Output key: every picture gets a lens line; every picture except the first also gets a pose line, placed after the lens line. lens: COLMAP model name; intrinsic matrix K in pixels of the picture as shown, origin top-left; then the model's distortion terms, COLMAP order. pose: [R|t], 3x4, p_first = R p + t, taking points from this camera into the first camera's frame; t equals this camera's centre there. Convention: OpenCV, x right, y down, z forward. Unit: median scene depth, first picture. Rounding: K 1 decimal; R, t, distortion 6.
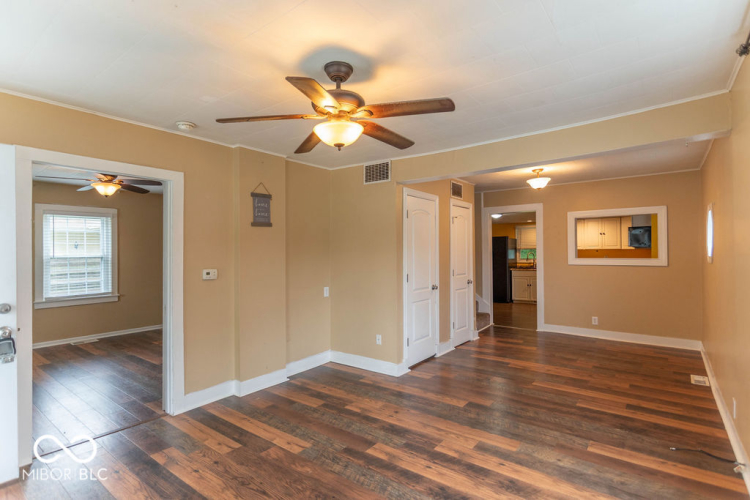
lens RADIAL K [[380.5, 0, 372.0], [0, 380.5, 252.1], [0, 0, 1]] dist [-0.003012, -0.000412]
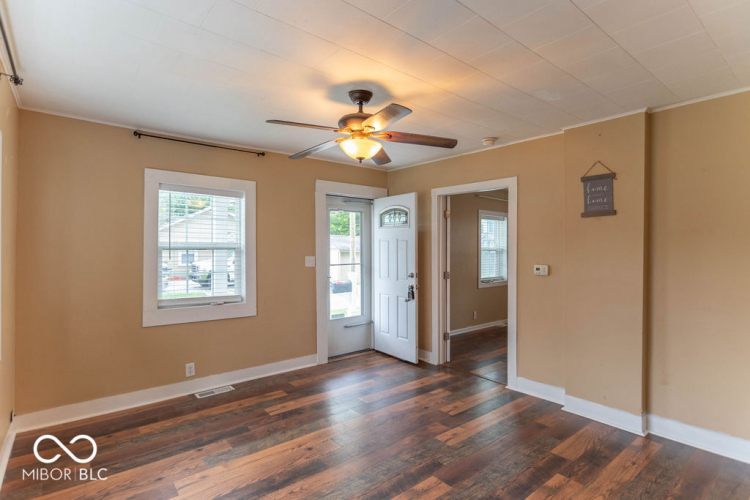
lens RADIAL K [[380.5, 0, 372.0], [0, 380.5, 252.1], [0, 0, 1]] dist [-0.003012, -0.000412]
pose [[-0.228491, 0.019820, -0.973344, 0.654975], [-0.001737, 0.999783, 0.020767, -0.009458], [0.973545, 0.006435, -0.228407, 0.804902]]
